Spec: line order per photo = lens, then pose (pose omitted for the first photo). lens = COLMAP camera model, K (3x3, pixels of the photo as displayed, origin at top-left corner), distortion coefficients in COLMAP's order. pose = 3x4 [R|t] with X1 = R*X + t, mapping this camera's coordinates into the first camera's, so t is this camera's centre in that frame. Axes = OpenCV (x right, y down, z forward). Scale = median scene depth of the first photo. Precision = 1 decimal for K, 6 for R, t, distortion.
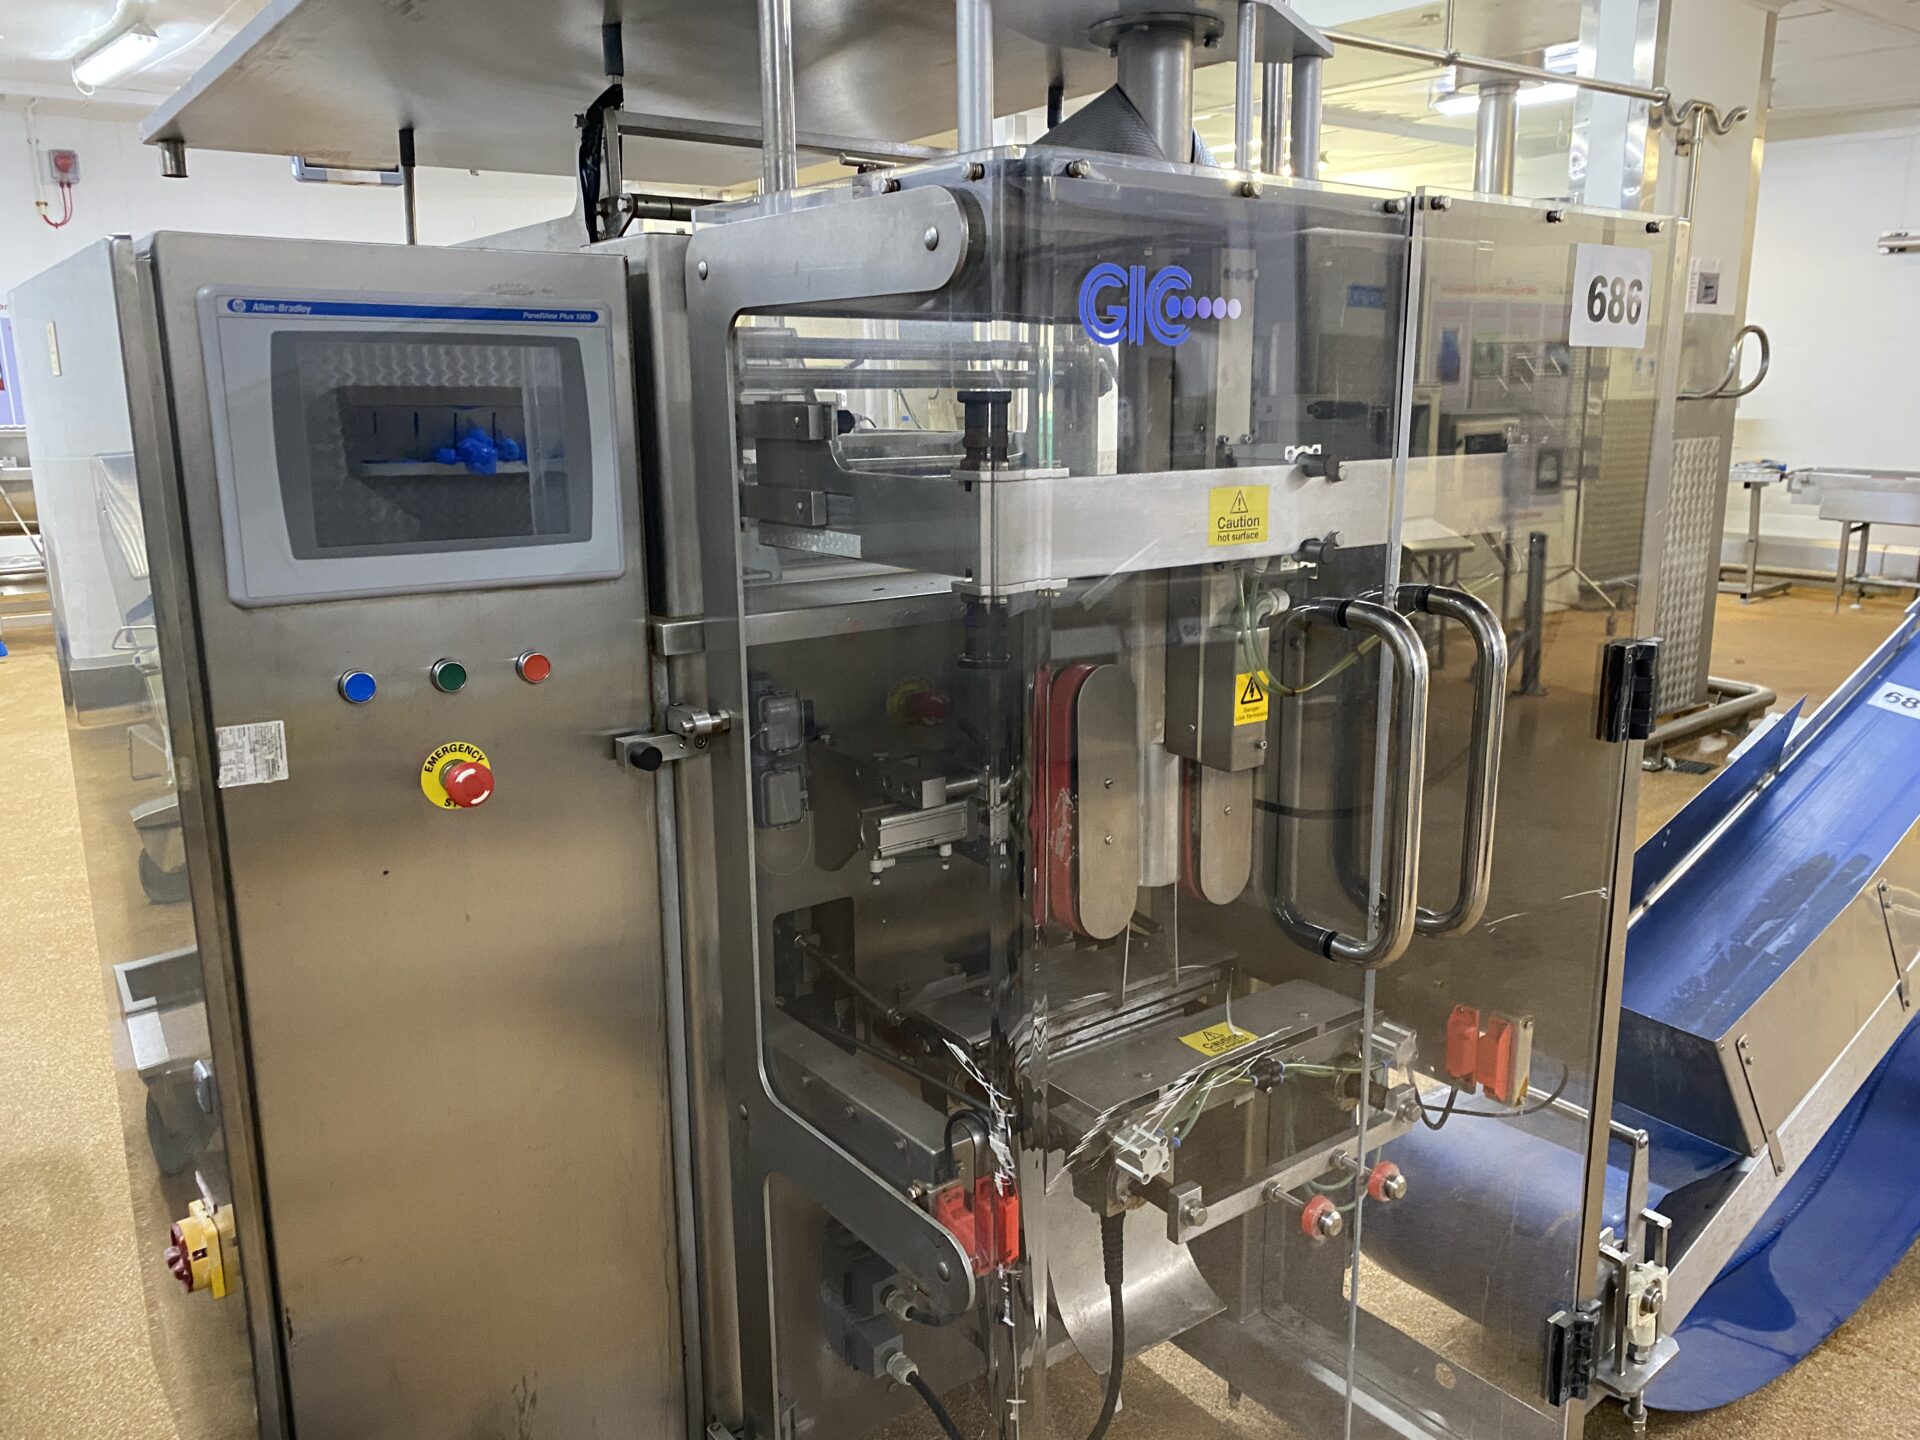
lens RADIAL K [[1477.2, 0, 961.3], [0, 1477.2, 717.7], [0, 0, 1]] dist [0.002596, 0.000533]
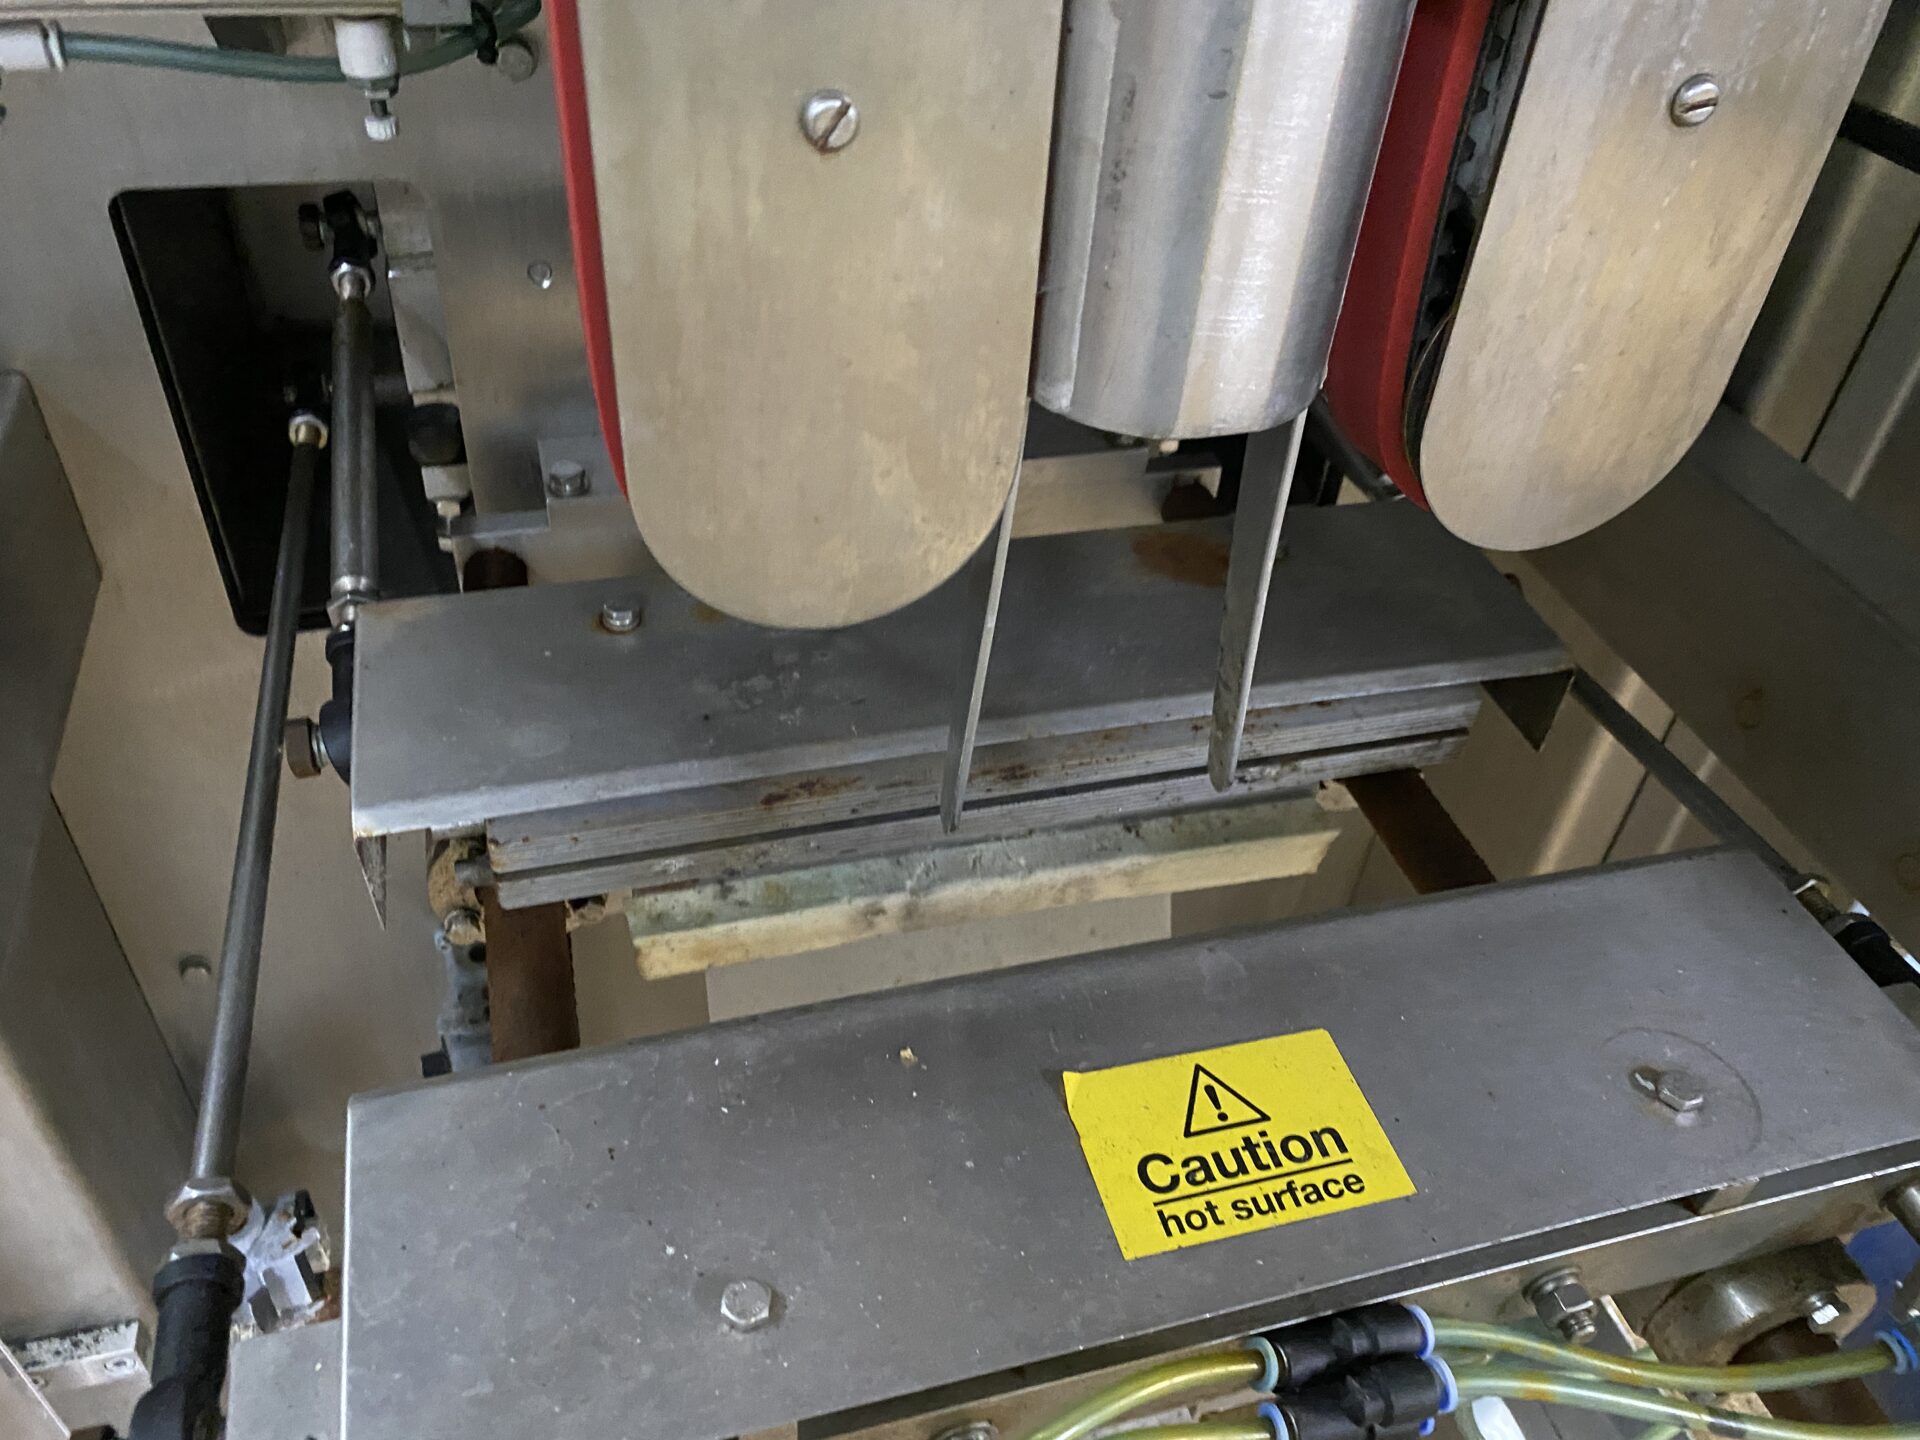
lens RADIAL K [[1477.2, 0, 961.0], [0, 1477.2, 720.5], [0, 0, 1]] dist [0.002596, 0.000533]
pose [[0.930735, 0.288079, -0.225259, 0.162801], [-0.150402, 0.863020, 0.482261, 0.053460], [0.333333, -0.414978, 0.846571, 0.791258]]
